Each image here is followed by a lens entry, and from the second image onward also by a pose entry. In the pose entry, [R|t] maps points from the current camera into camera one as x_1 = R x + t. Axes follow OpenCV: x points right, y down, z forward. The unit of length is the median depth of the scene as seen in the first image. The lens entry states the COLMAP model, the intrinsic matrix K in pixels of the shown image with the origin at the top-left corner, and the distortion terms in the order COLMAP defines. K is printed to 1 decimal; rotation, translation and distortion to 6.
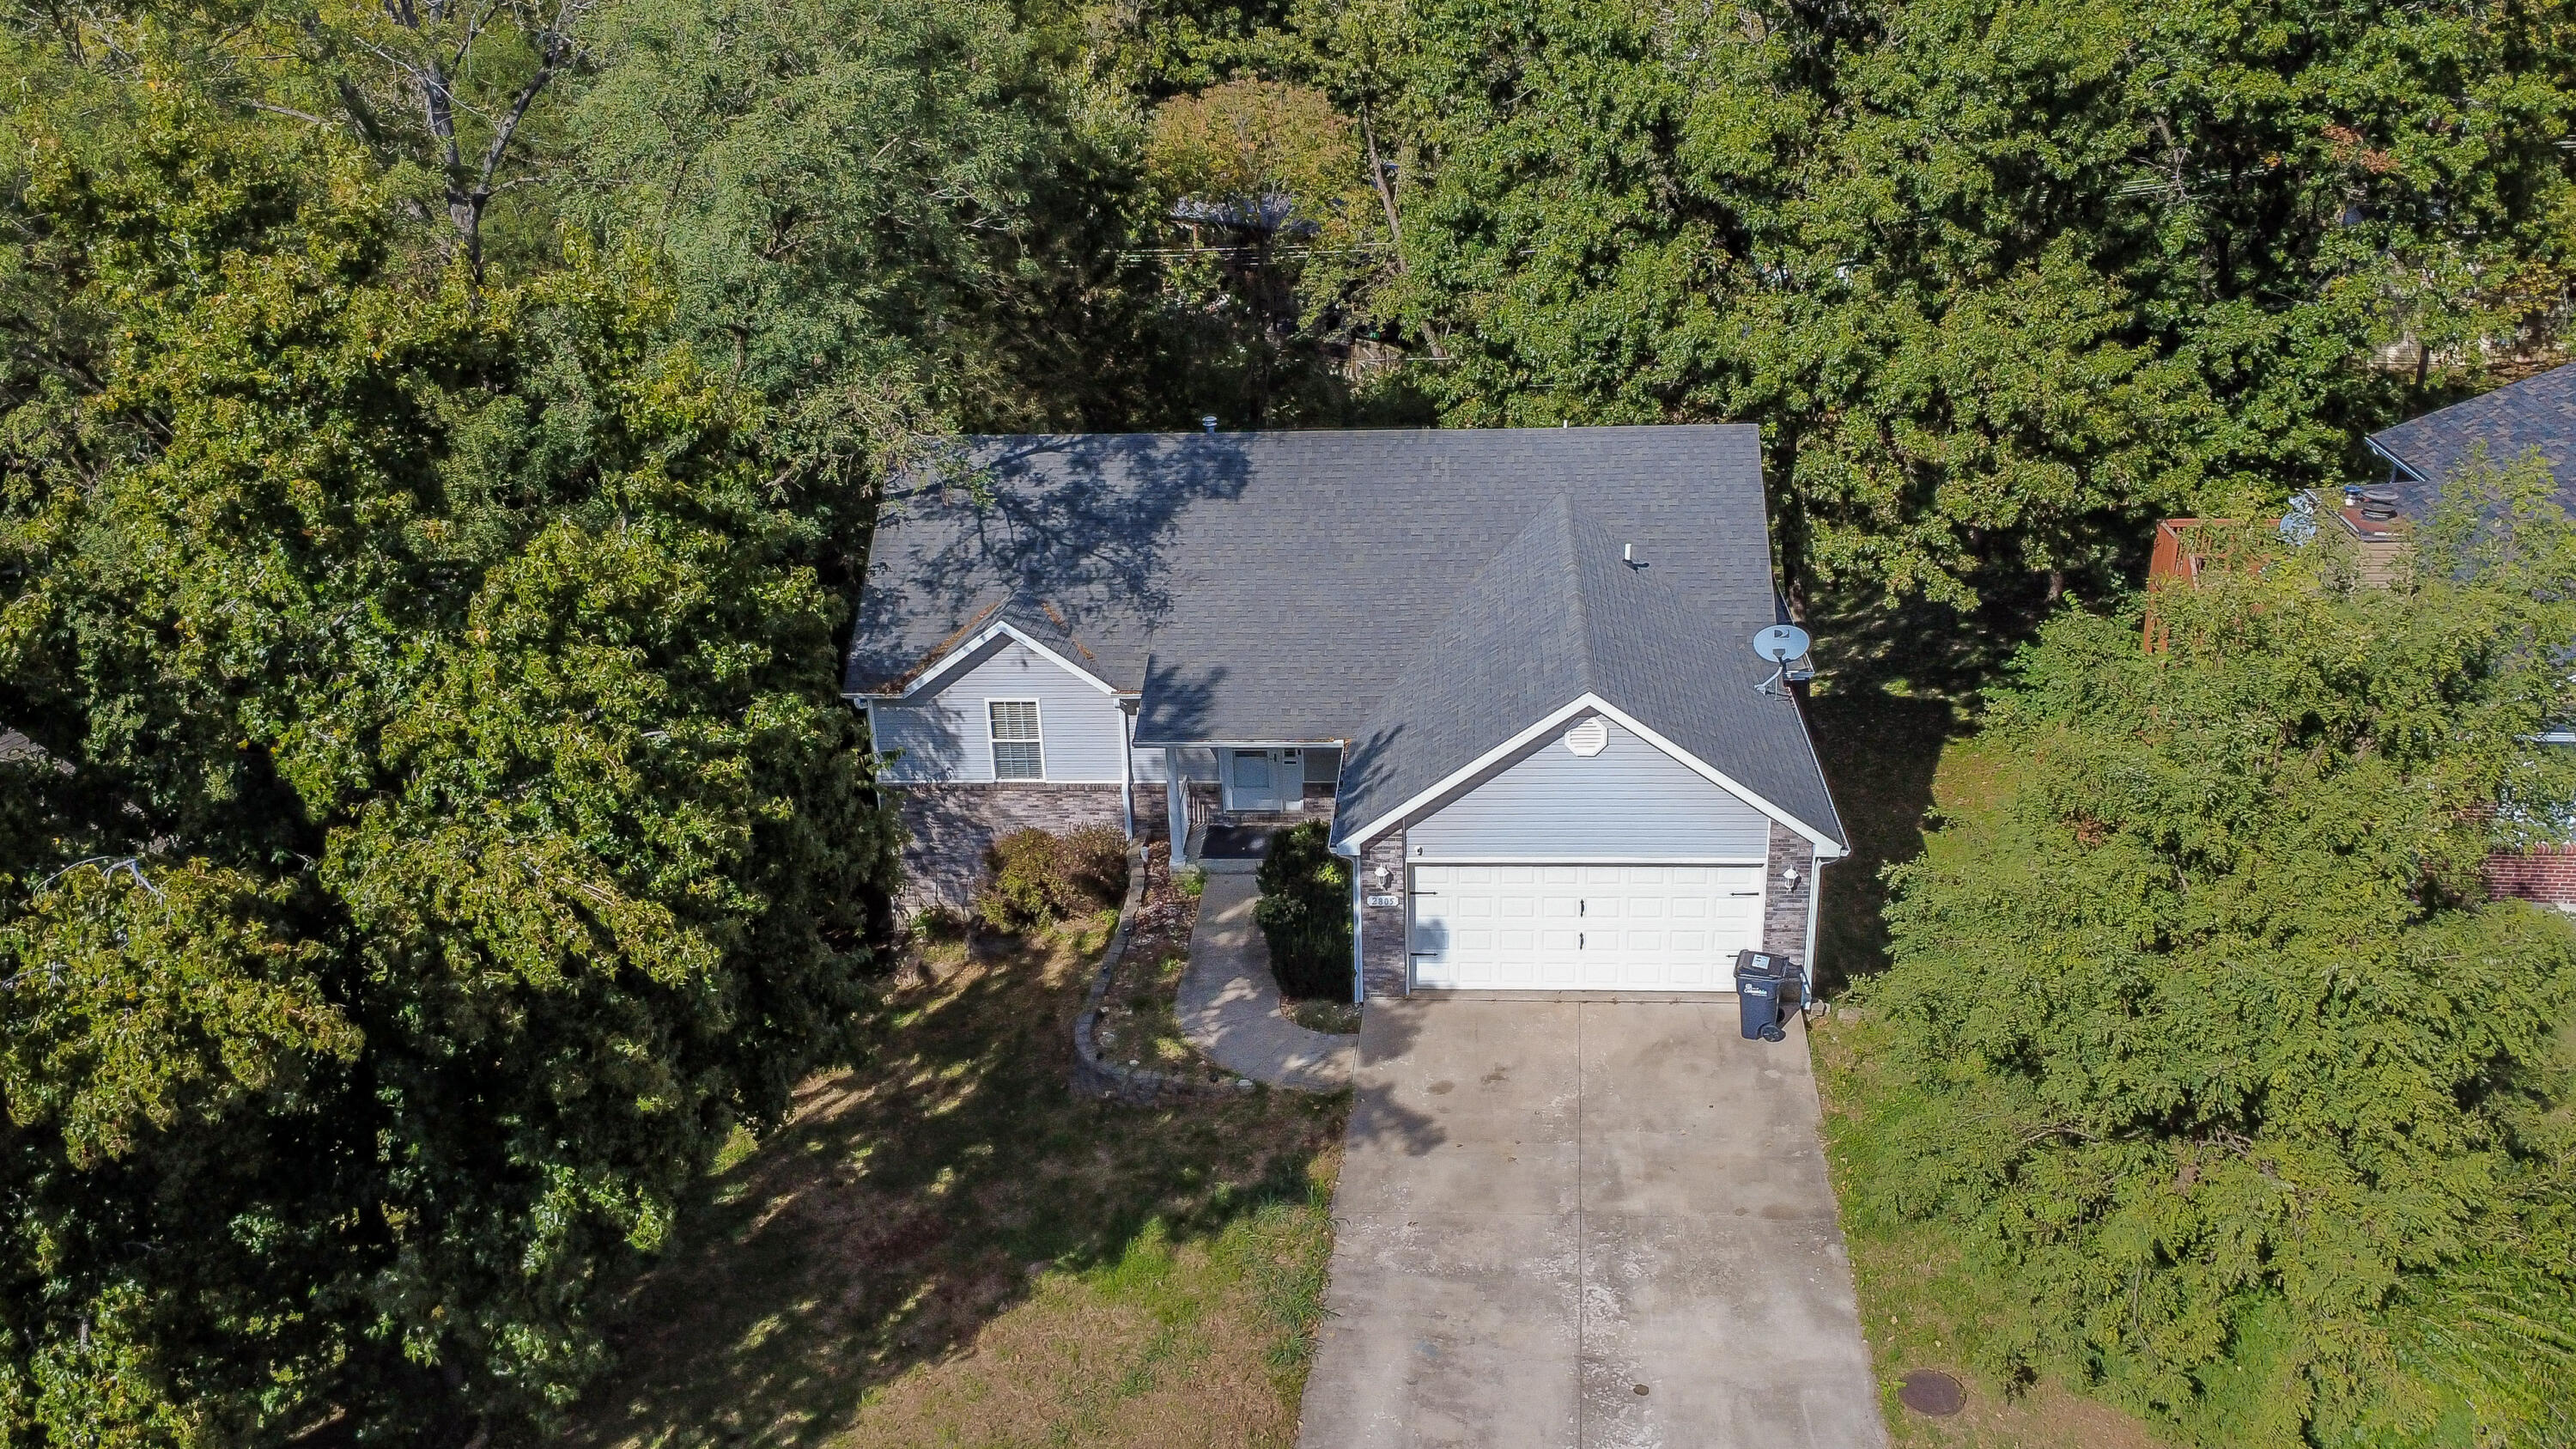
lens RADIAL K [[1944.9, 0, 1270.7], [0, 1944.9, 711.1], [0, 0, 1]] dist [0.005435, -0.007128]
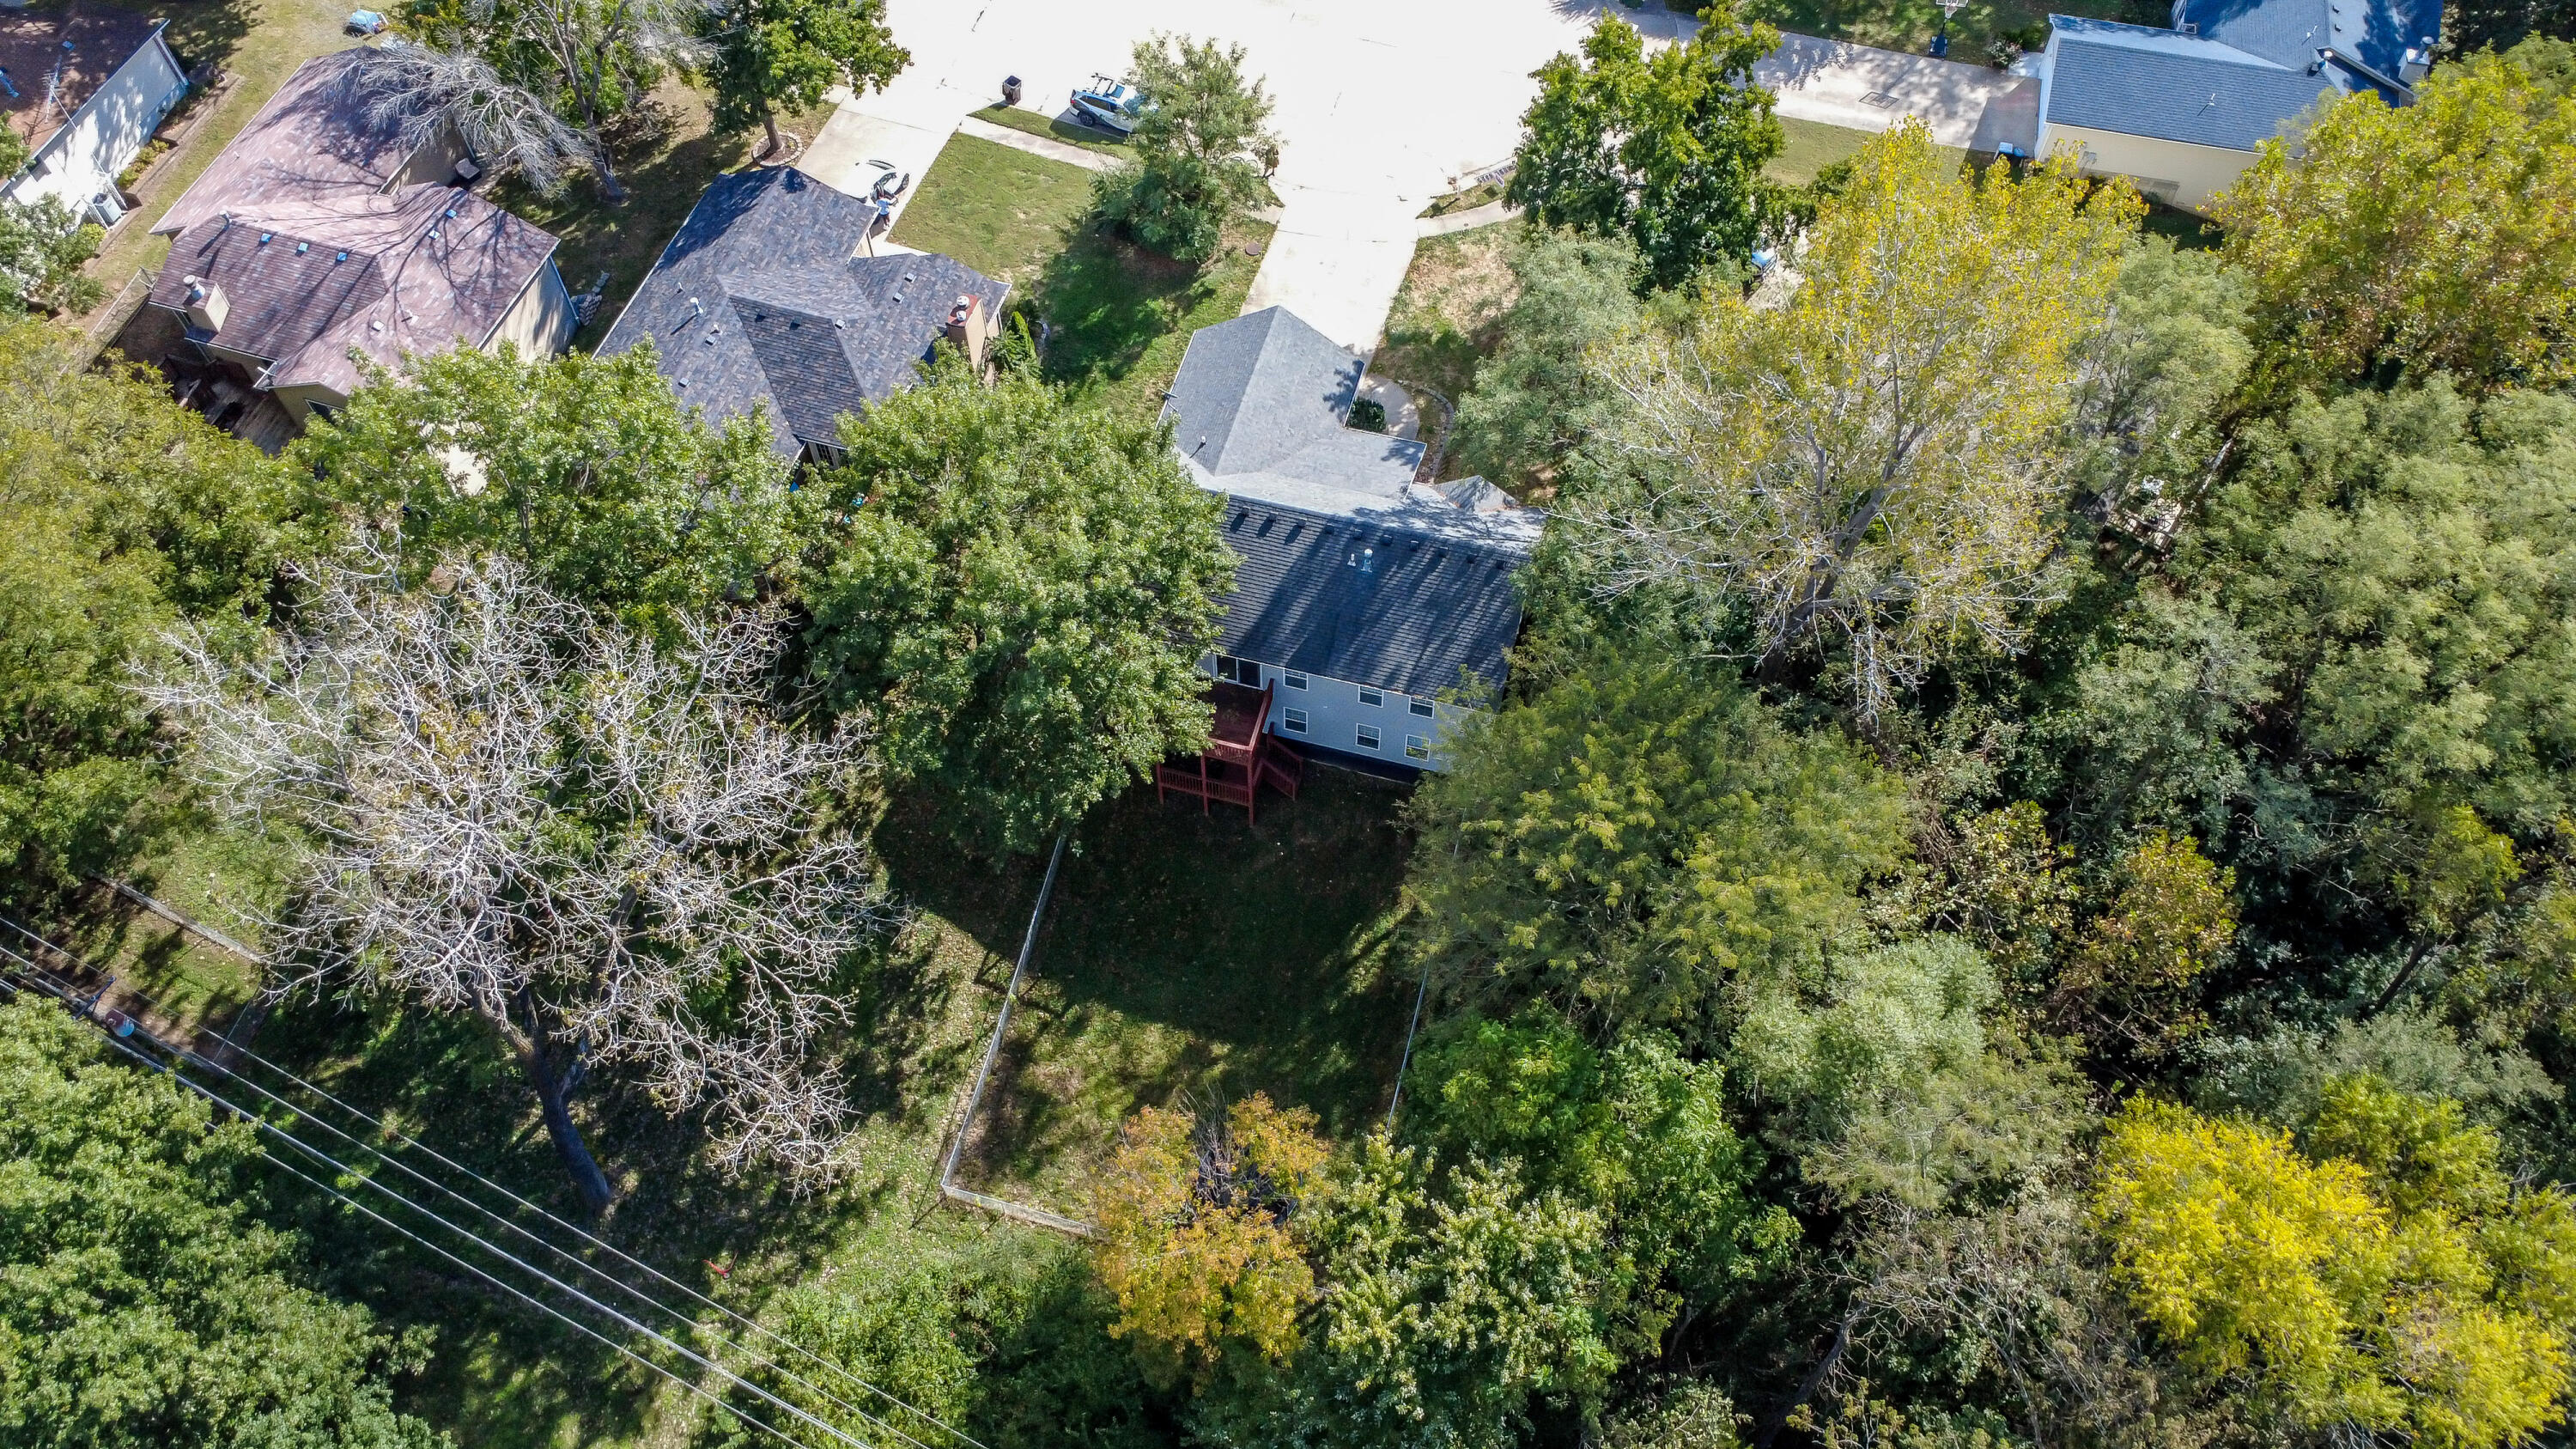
lens RADIAL K [[1944.9, 0, 1282.0], [0, 1944.9, 737.5], [0, 0, 1]] dist [0.005435, -0.007128]
pose [[-0.982812, -0.121417, 0.139065, -0.254628], [0.118003, 0.166144, 0.979016, -2.144461], [-0.141974, 0.978598, -0.148960, 1.601389]]
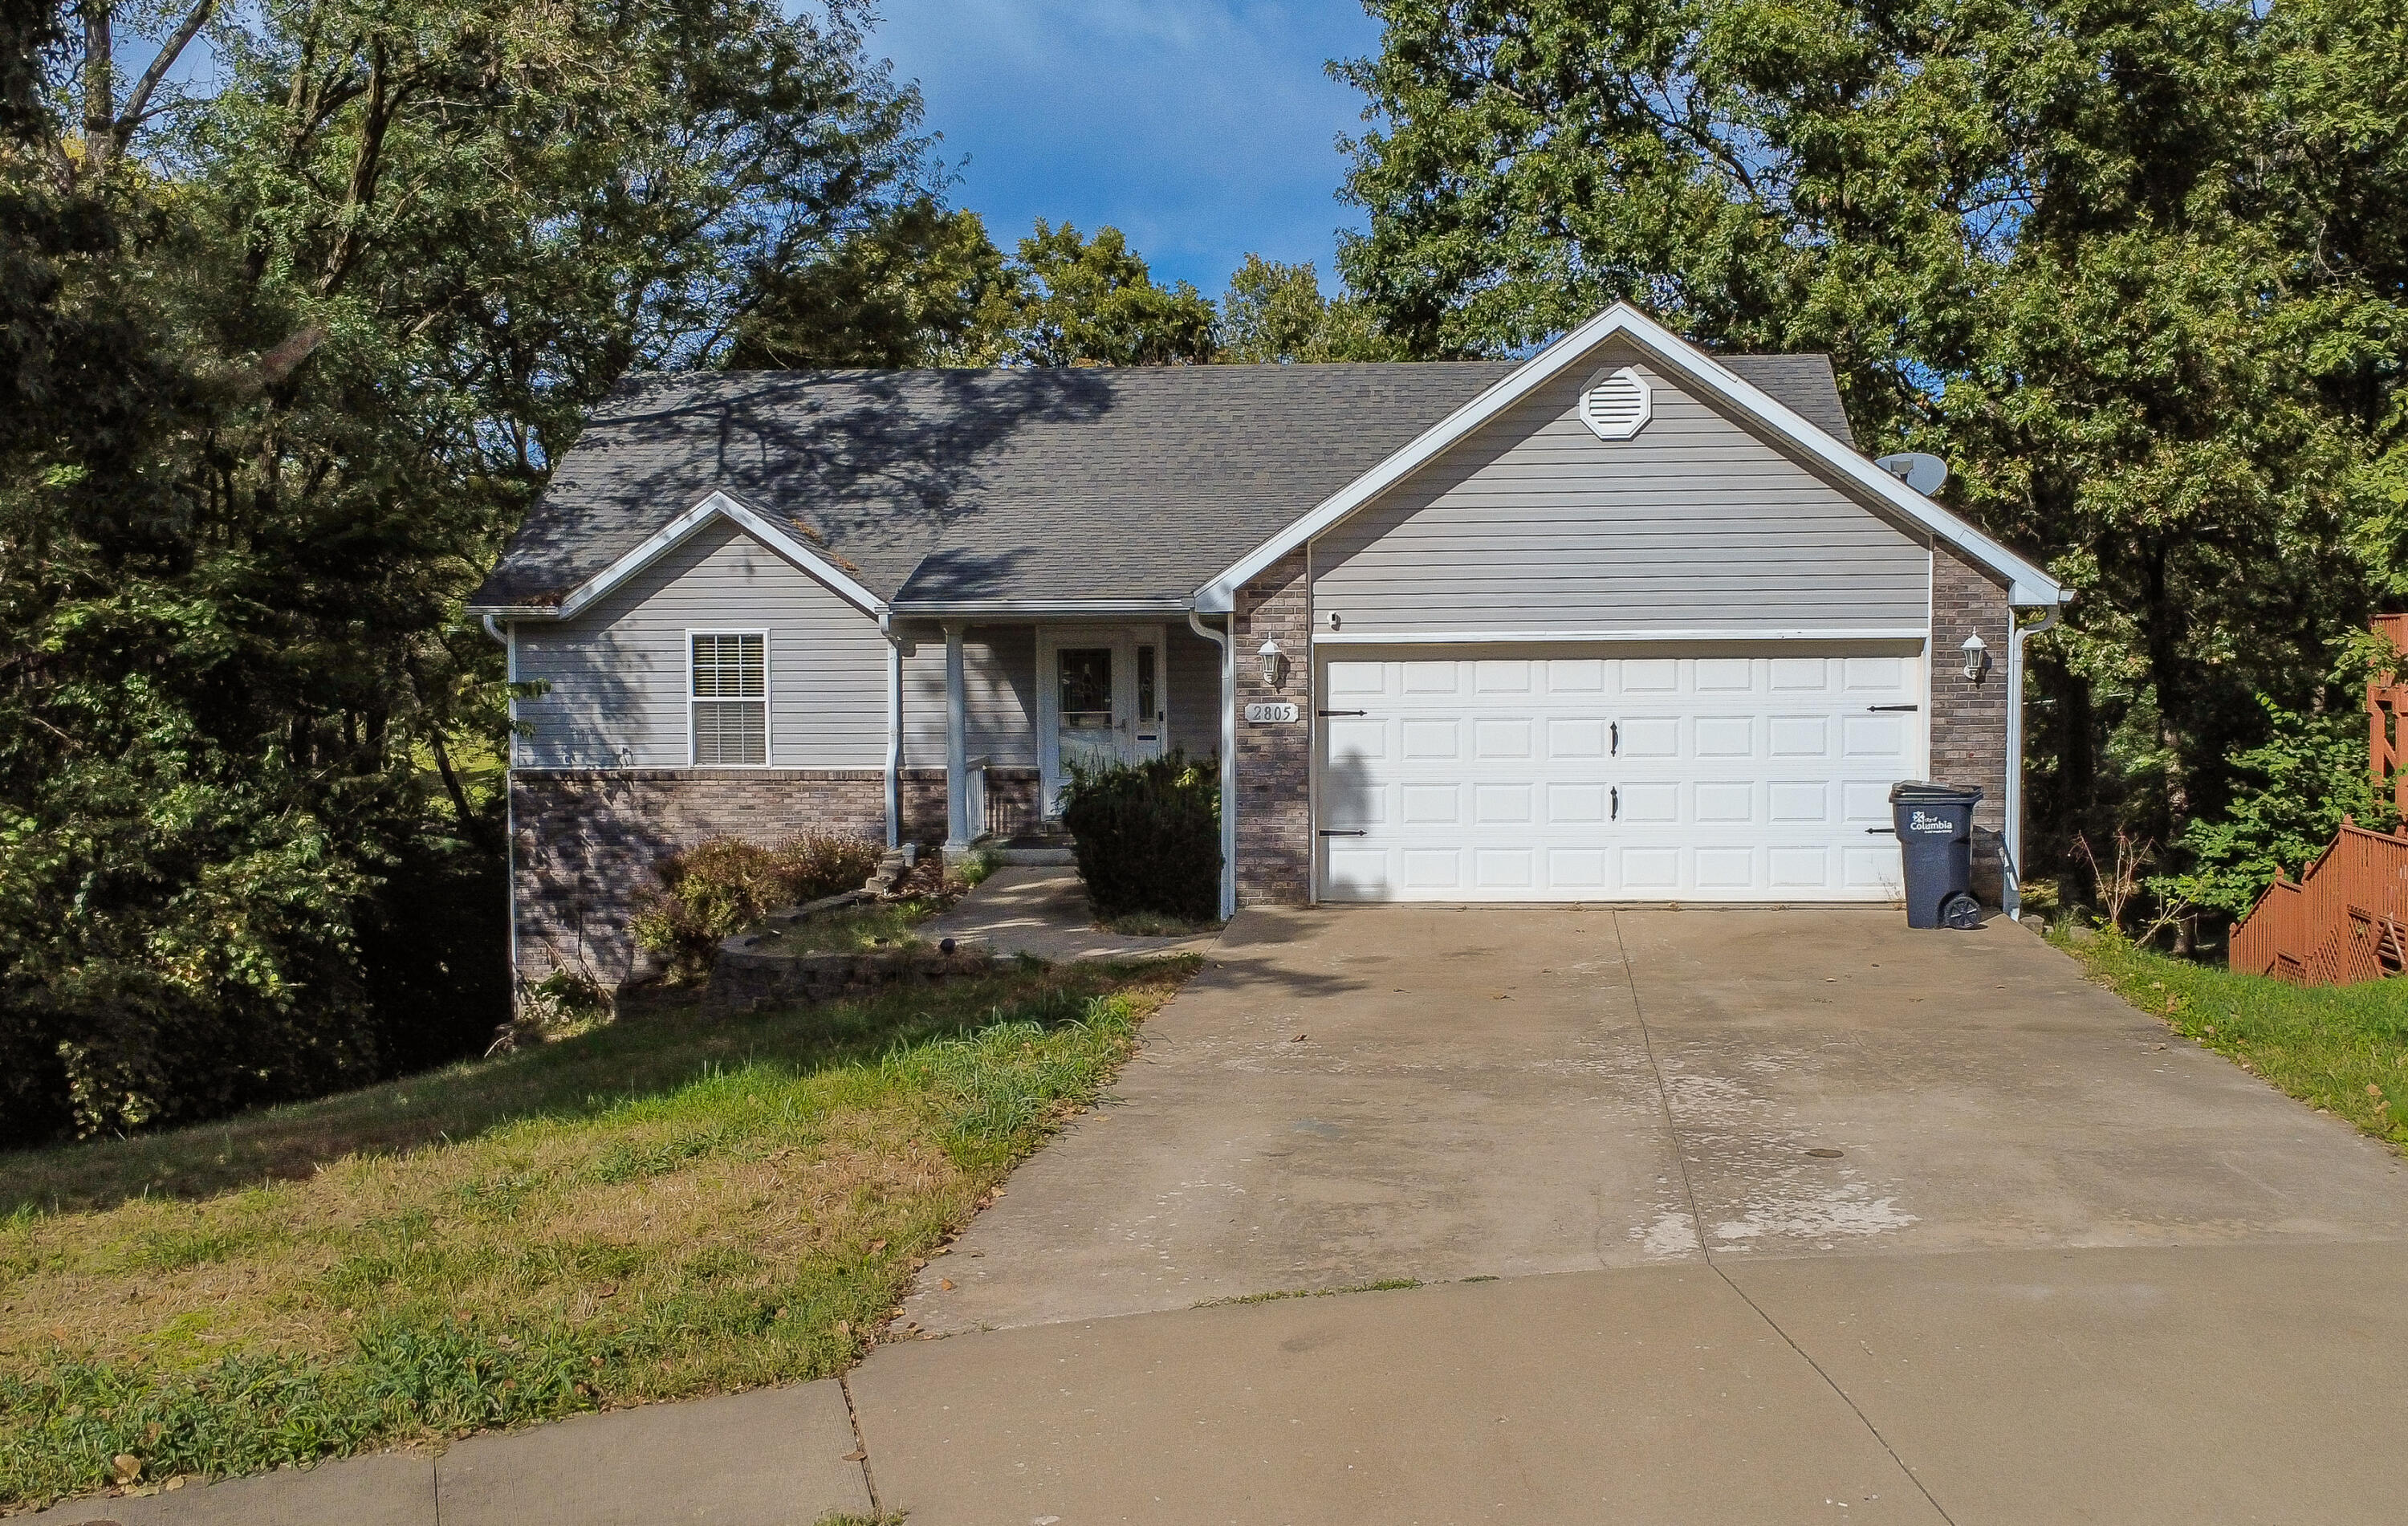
lens RADIAL K [[2072.0, 0, 1259.1], [0, 2072.0, 771.7], [0, 0, 1]] dist [0.009362, -0.007951]
pose [[0.999309, 0.034260, 0.014419, 0.037488], [-0.027488, 0.942244, -0.333797, 0.264480], [-0.025022, 0.333170, 0.942535, 0.347722]]
